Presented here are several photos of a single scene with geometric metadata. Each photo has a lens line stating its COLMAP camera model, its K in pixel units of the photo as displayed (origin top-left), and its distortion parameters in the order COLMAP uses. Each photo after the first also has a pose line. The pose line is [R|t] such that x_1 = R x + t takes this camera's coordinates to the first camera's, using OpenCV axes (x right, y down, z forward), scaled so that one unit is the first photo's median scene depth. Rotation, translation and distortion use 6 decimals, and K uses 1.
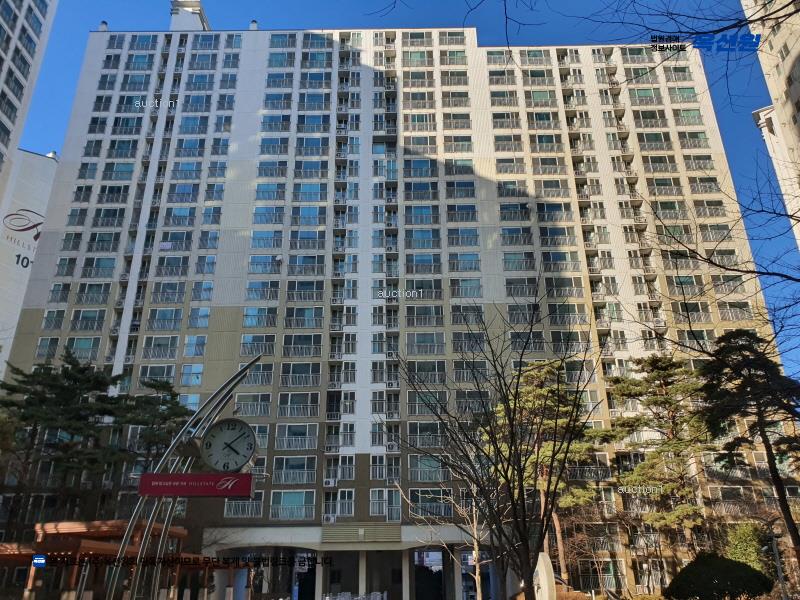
lens RADIAL K [[623.7, 0, 402.6], [0, 623.7, 311.3], [0, 0, 1]] dist [0.039743, -0.002811]
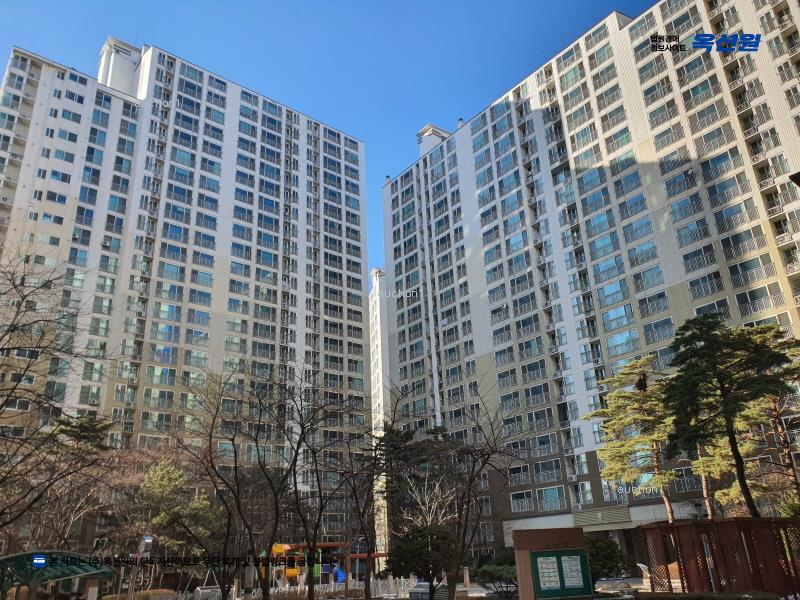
lens RADIAL K [[623.7, 0, 402.6], [0, 623.7, 311.3], [0, 0, 1]] dist [0.039743, -0.002811]
pose [[0.637580, -0.305101, -0.707394, 0.530604], [0.341267, 0.935080, -0.095716, -0.024454], [0.690673, -0.180383, 0.700309, -0.032355]]
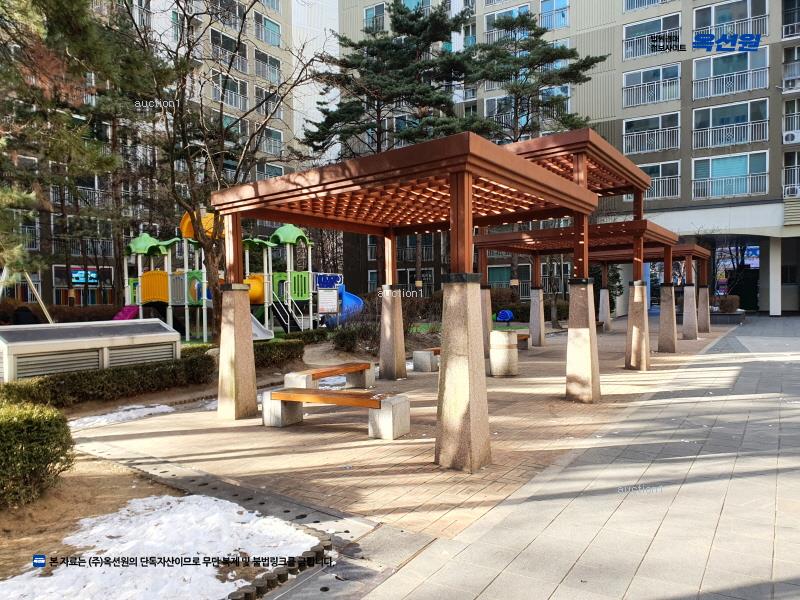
lens RADIAL K [[623.7, 0, 402.6], [0, 623.7, 311.3], [0, 0, 1]] dist [0.039743, -0.002811]
pose [[0.864123, 0.010625, -0.503168, -0.110149], [0.207934, 0.902919, 0.376165, 0.092050], [0.458317, -0.429679, 0.778024, 0.206588]]
